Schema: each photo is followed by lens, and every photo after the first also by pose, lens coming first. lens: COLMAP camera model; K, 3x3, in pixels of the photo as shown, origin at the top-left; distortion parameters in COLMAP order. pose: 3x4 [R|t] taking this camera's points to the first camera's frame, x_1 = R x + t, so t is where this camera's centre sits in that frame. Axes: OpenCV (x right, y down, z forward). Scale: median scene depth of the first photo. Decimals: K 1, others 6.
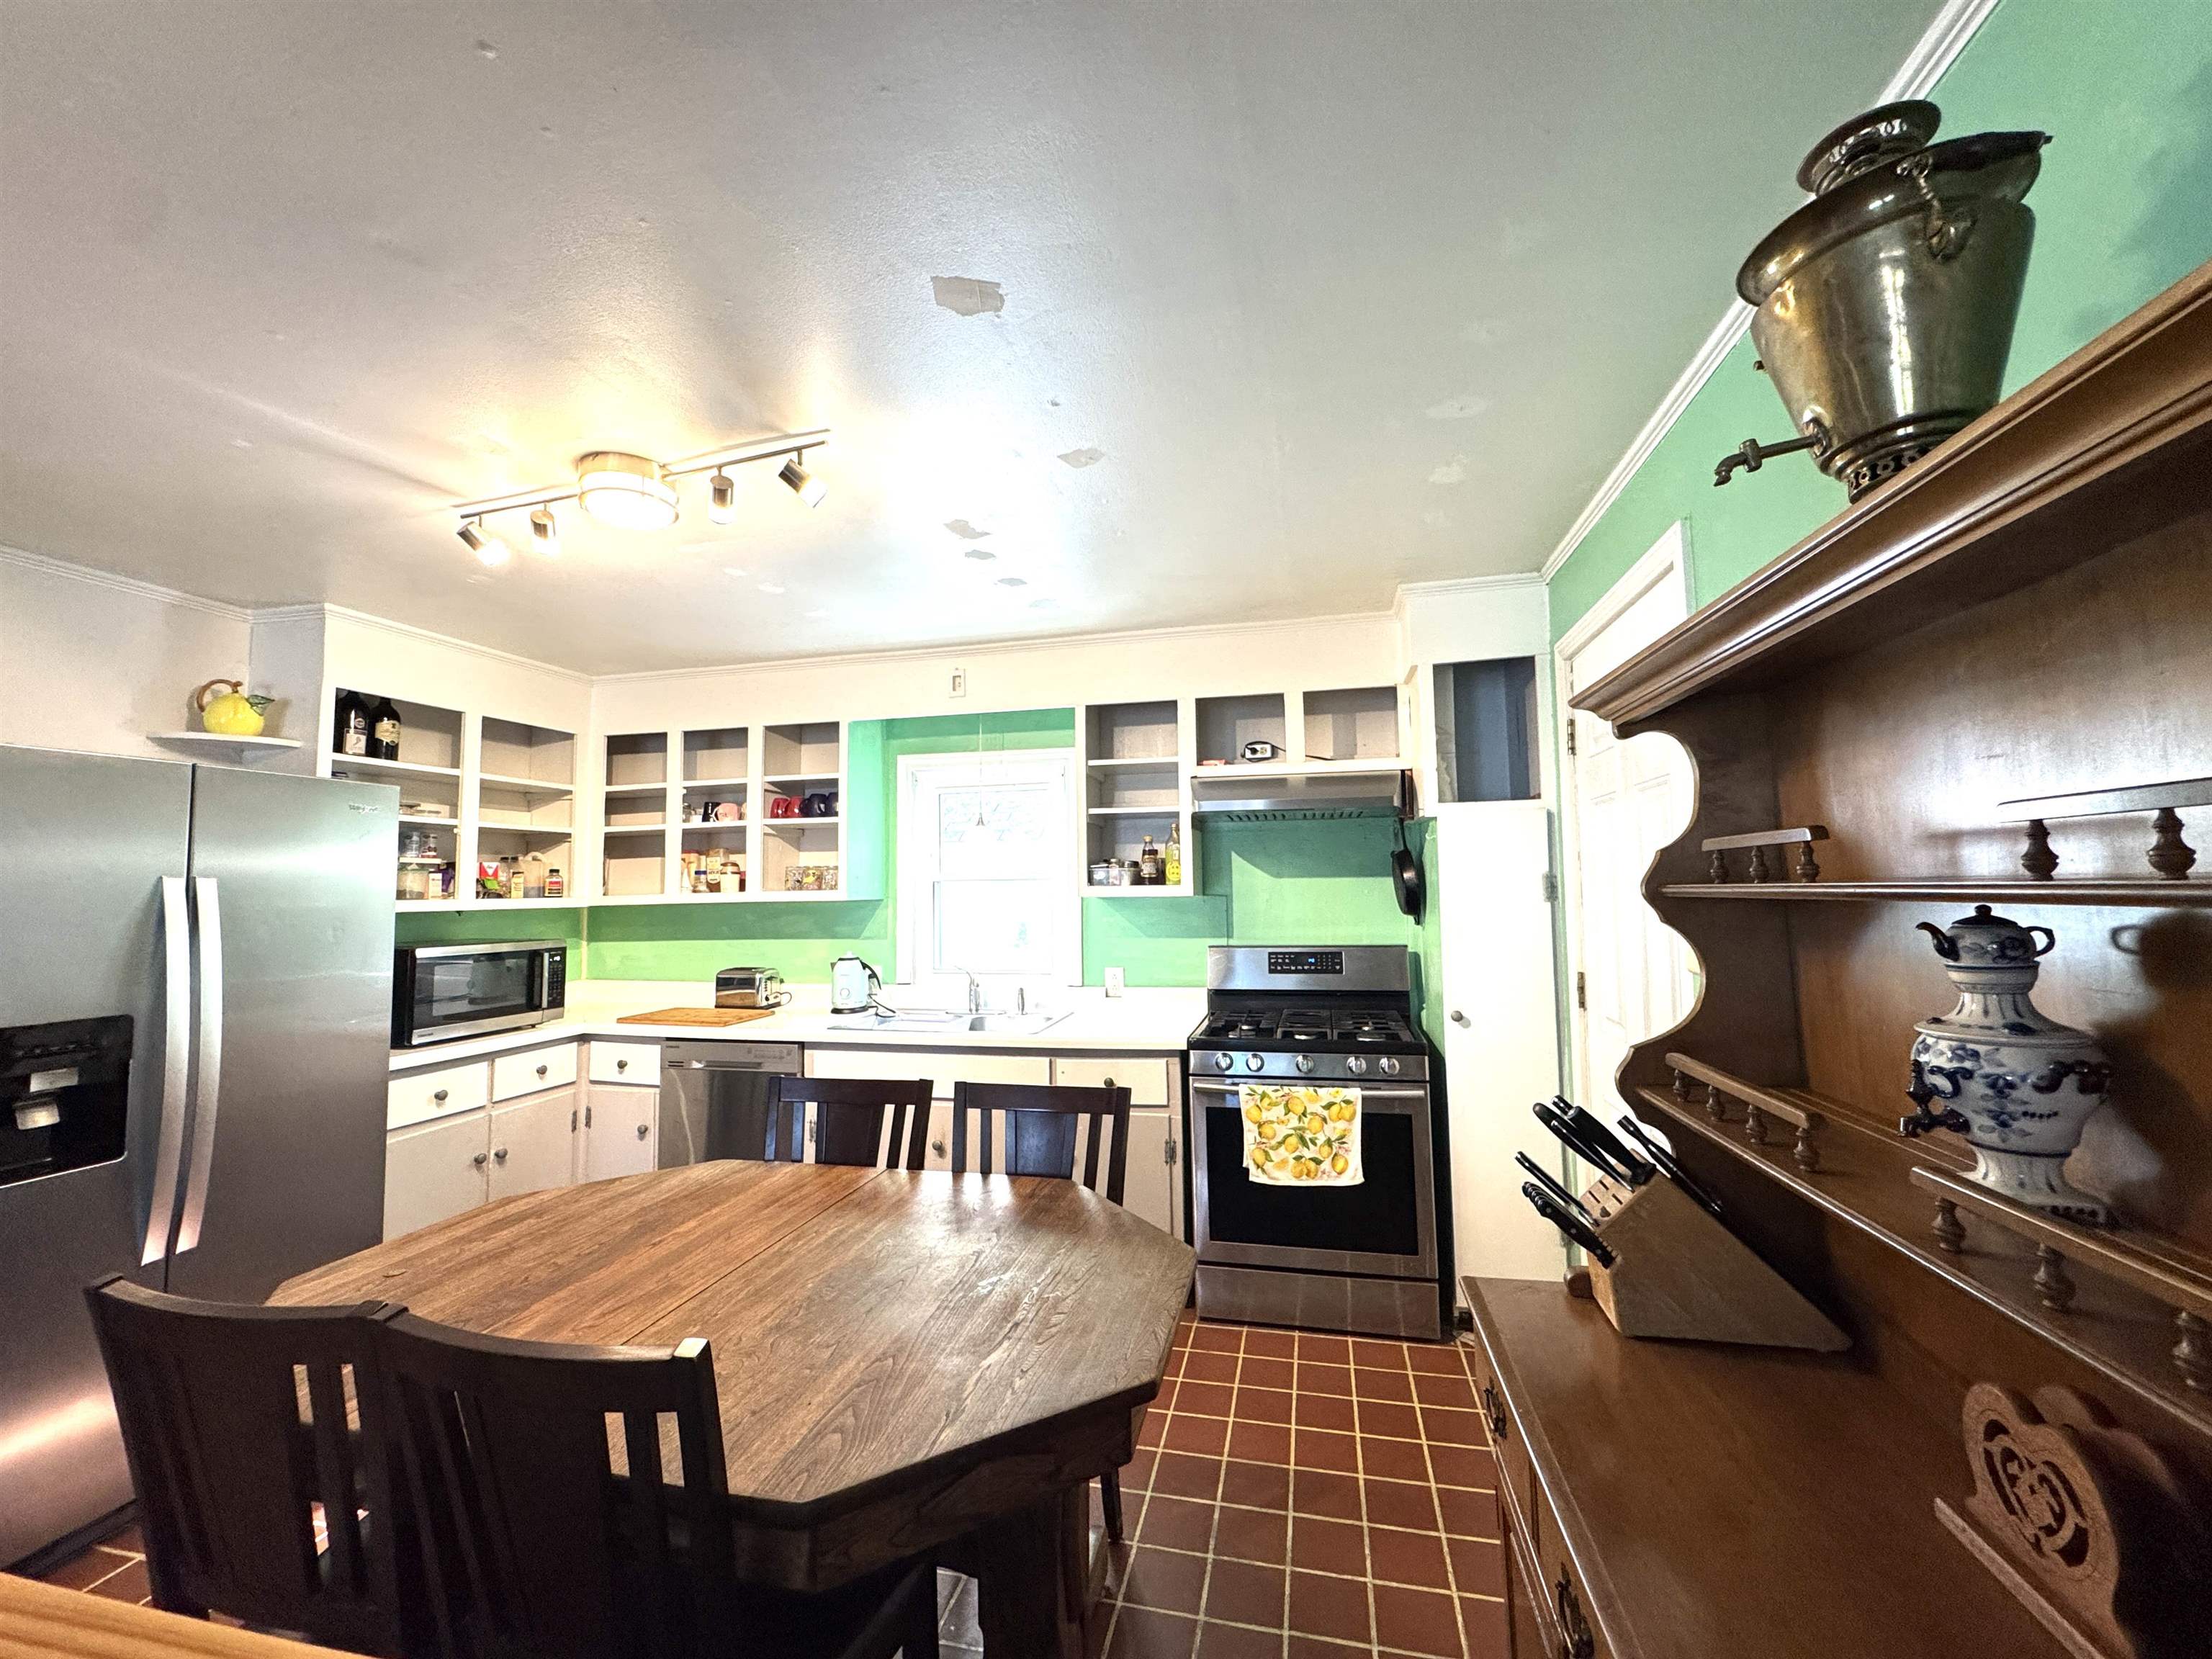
lens RADIAL K [[877.6, 0, 1108.8], [0, 877.6, 832.2], [0, 0, 1]] dist [-0.002732, 0.000405]
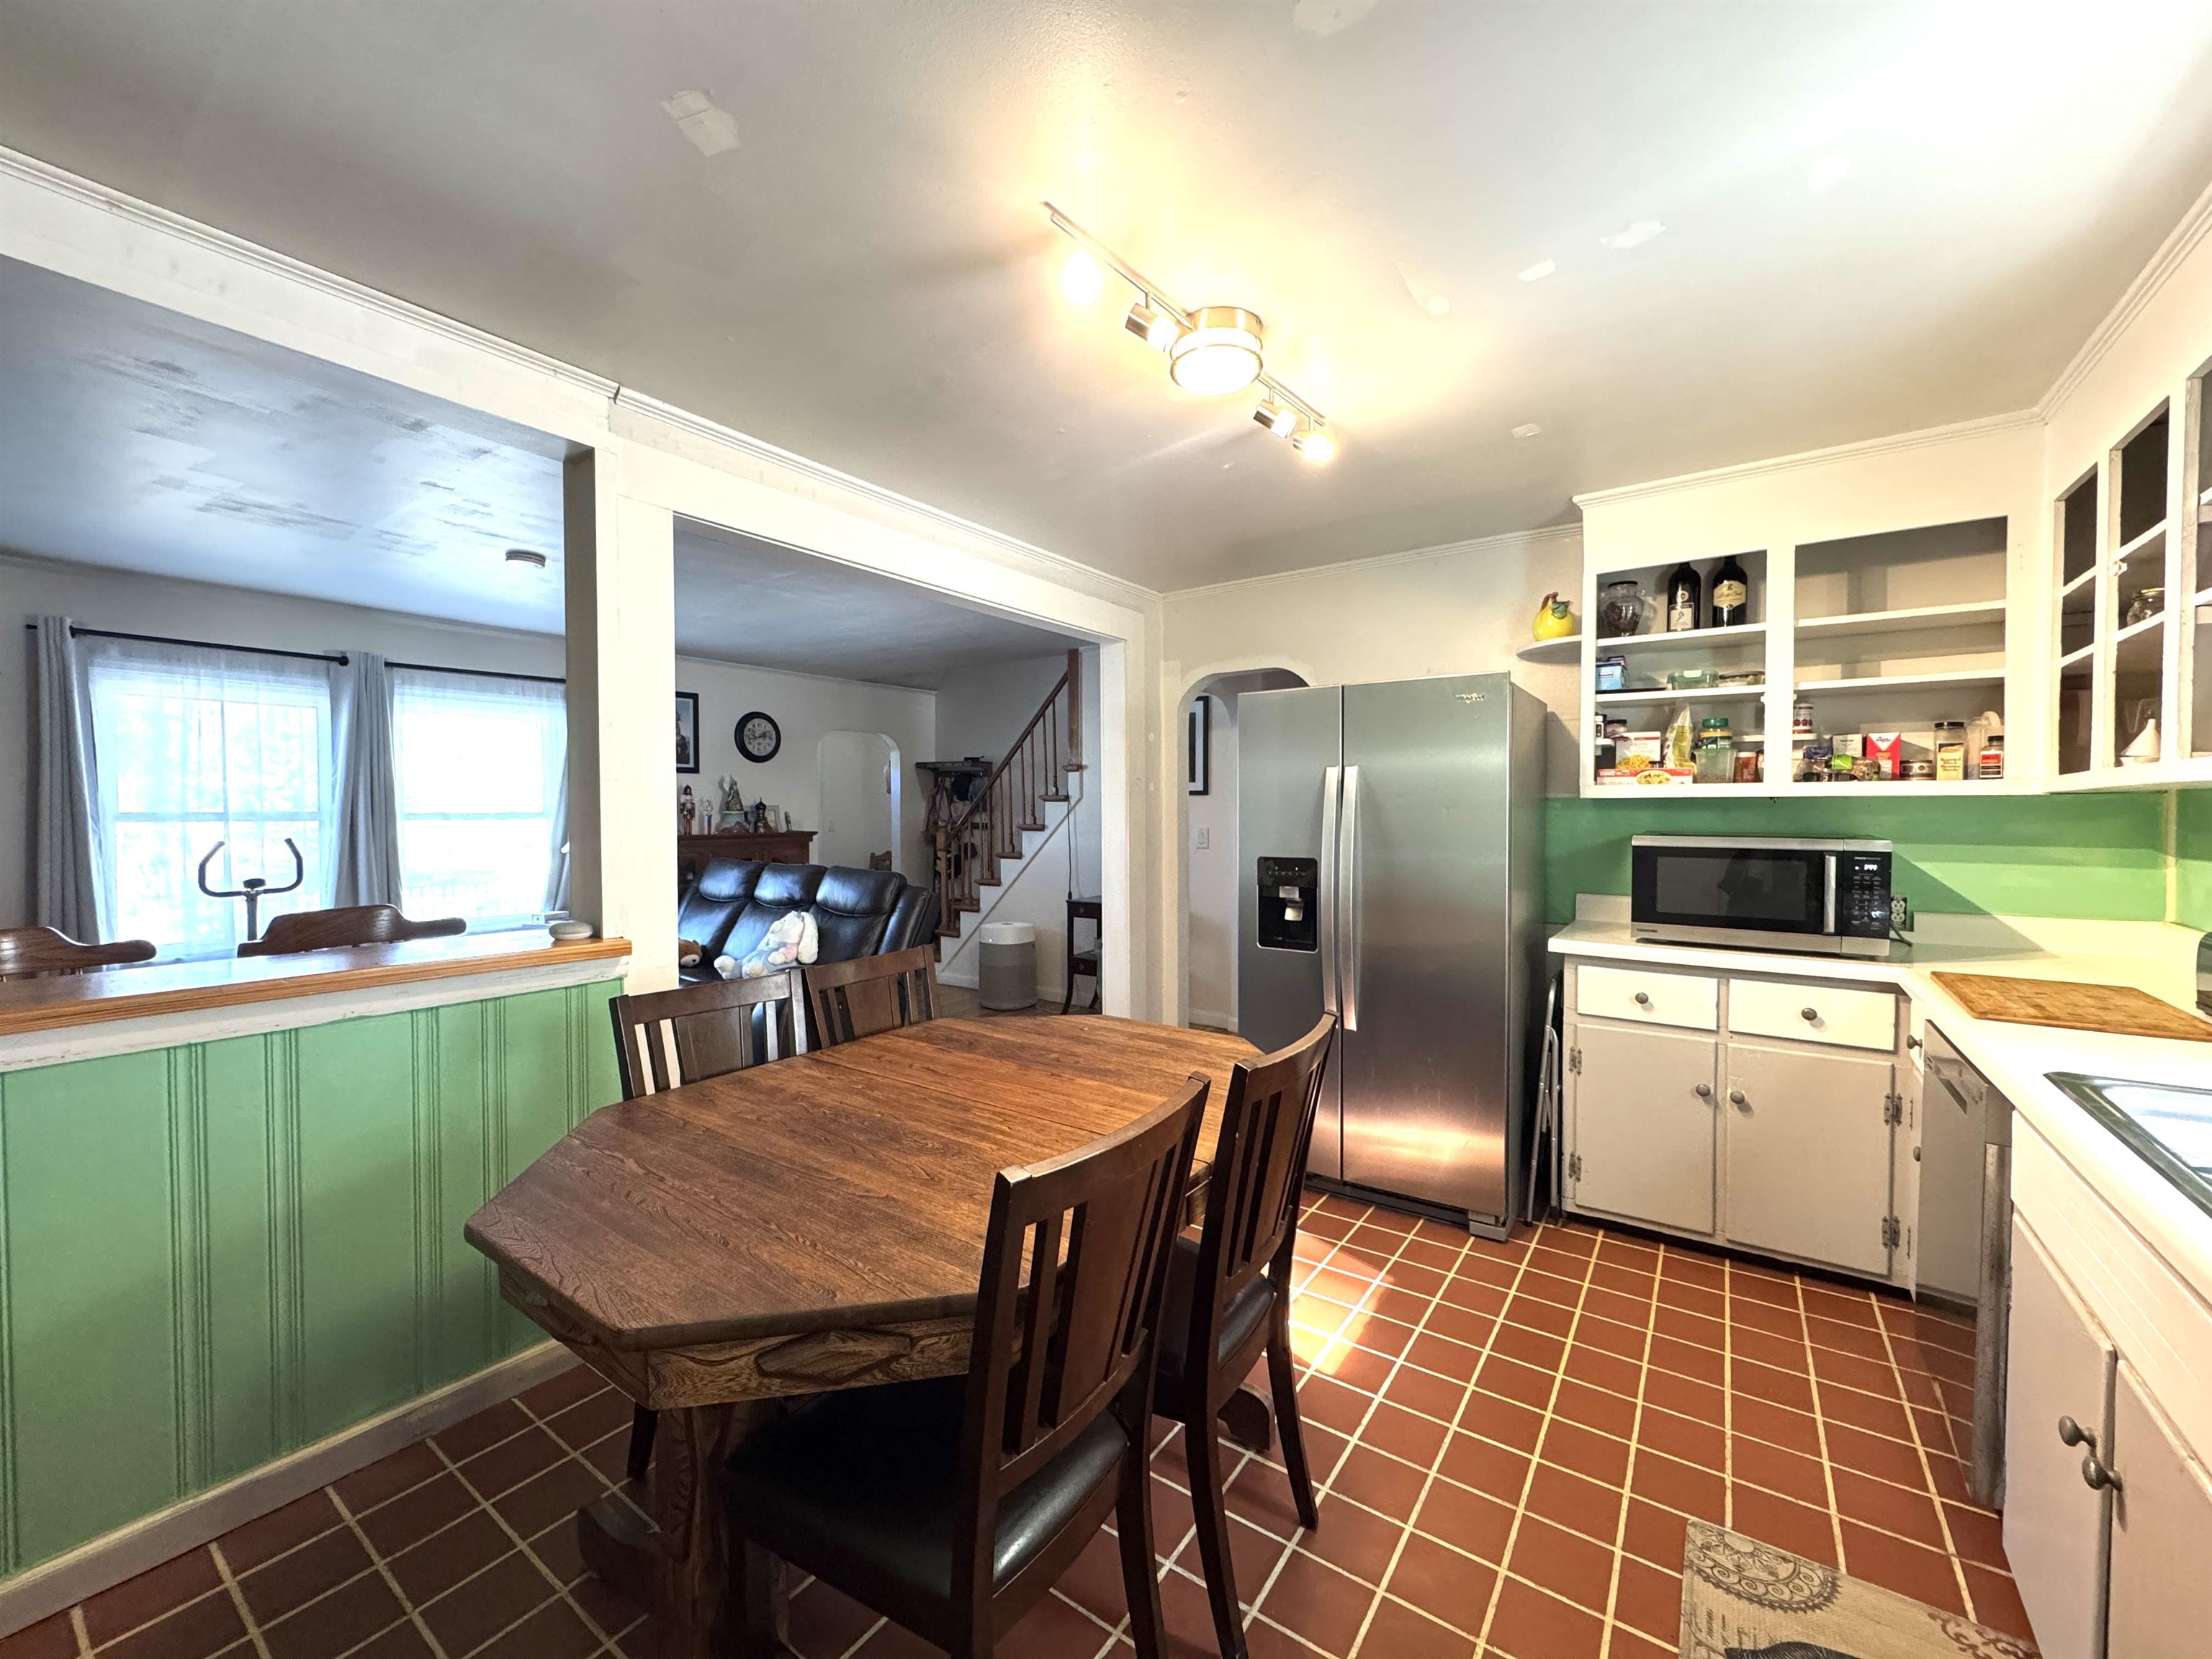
lens RADIAL K [[877.6, 0, 1098.2], [0, 877.6, 825.5], [0, 0, 1]] dist [-0.002732, 0.000405]
pose [[-0.378911, 0.034177, -0.924802, 0.250119], [0.065515, 0.997801, 0.010032, 0.067229], [0.923111, -0.056787, -0.380317, 0.740117]]
